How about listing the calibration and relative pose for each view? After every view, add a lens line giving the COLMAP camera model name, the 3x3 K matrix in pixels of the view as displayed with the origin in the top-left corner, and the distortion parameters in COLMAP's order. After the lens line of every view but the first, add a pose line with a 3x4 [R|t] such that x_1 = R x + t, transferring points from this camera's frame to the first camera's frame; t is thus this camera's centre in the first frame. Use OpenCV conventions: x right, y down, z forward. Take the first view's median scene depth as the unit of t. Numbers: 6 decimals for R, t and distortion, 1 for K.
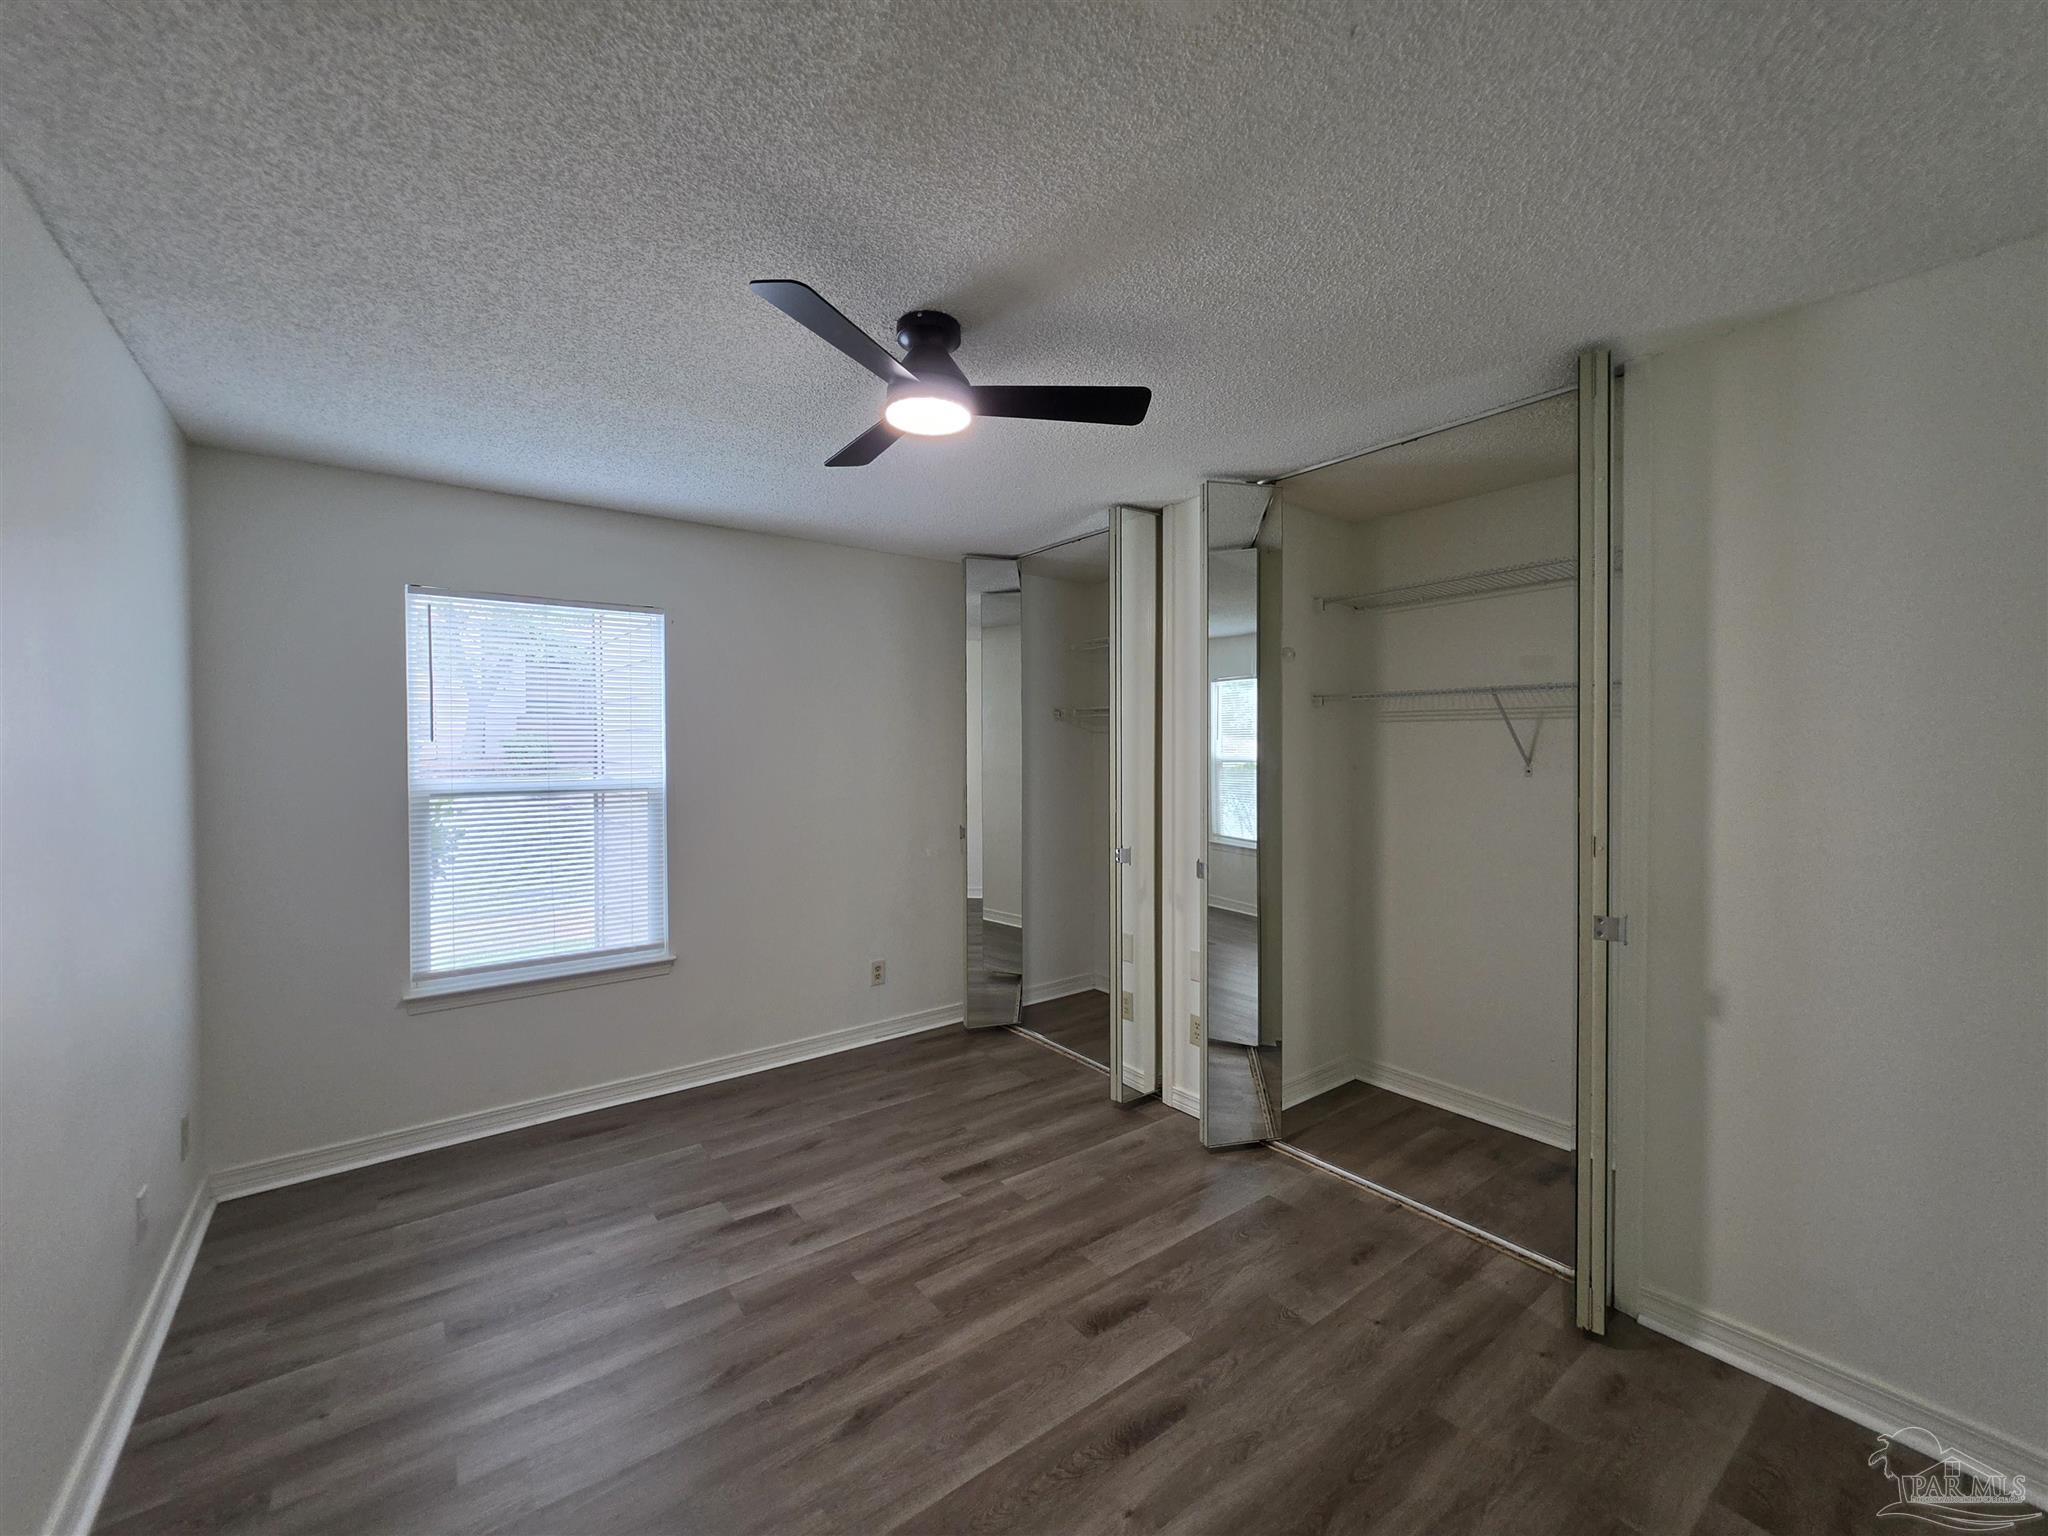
lens RADIAL K [[834.3, 0, 1029.2], [0, 834.3, 748.3], [0, 0, 1]] dist [-0.006354, 0.000665]
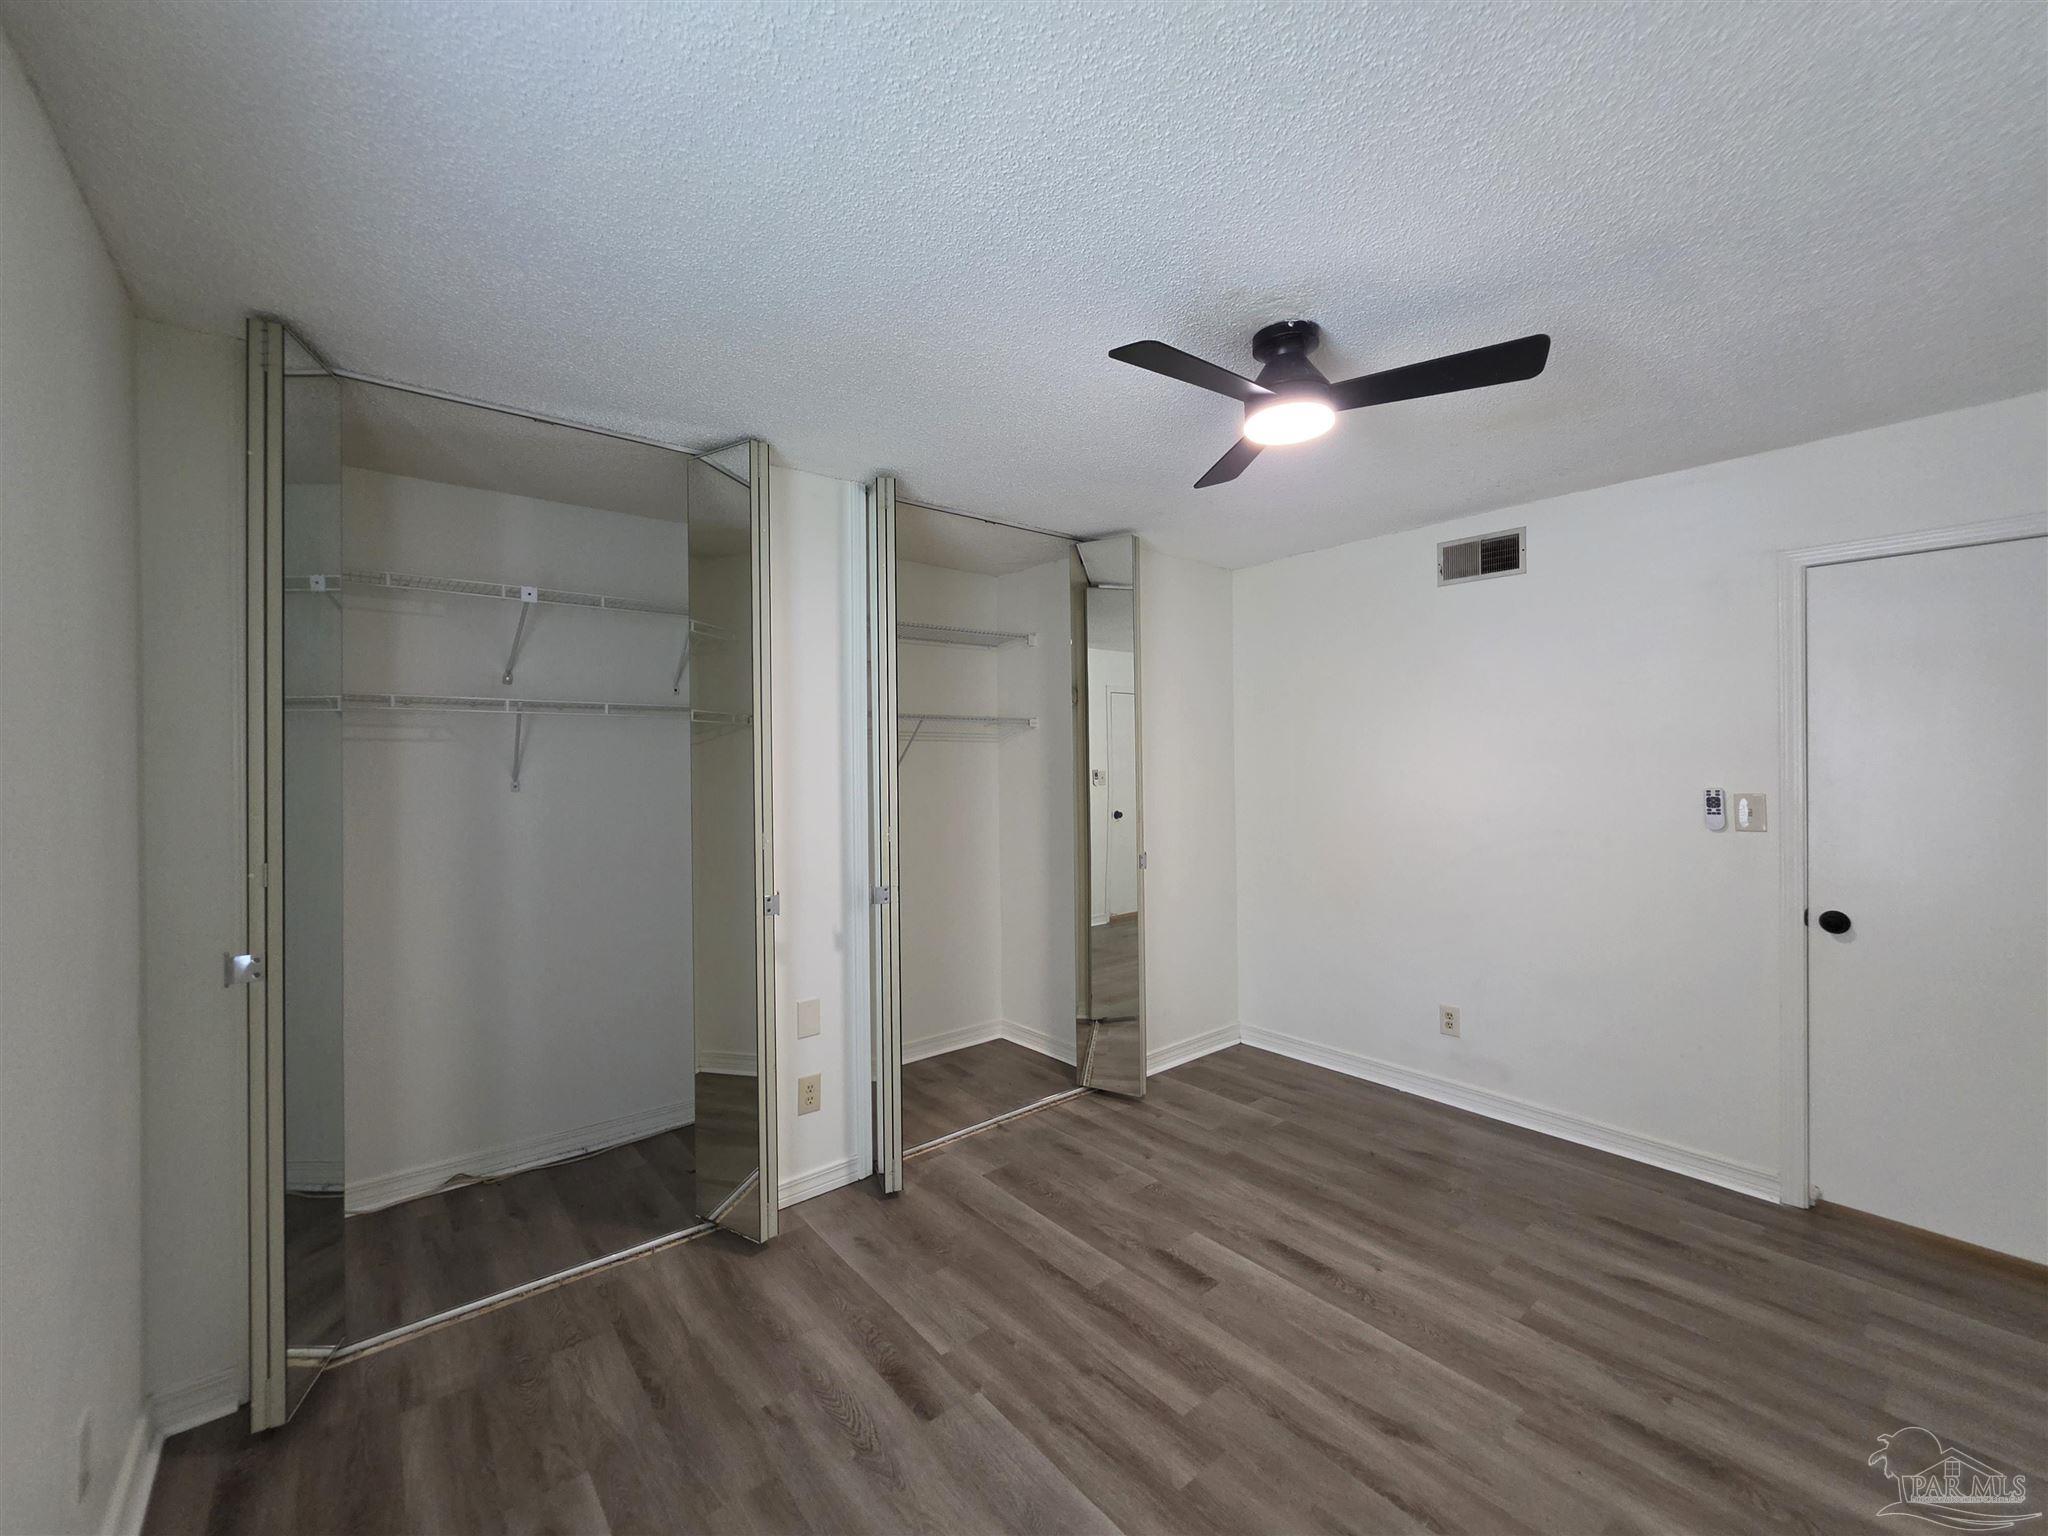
lens RADIAL K [[834.3, 0, 986.6], [0, 834.3, 768.2], [0, 0, 1]] dist [-0.006354, 0.000665]
pose [[-0.017639, -0.006858, 0.999821, -0.924986], [0.014357, 0.999872, 0.007112, -0.003272], [-0.999741, 0.014480, -0.017538, 1.167825]]
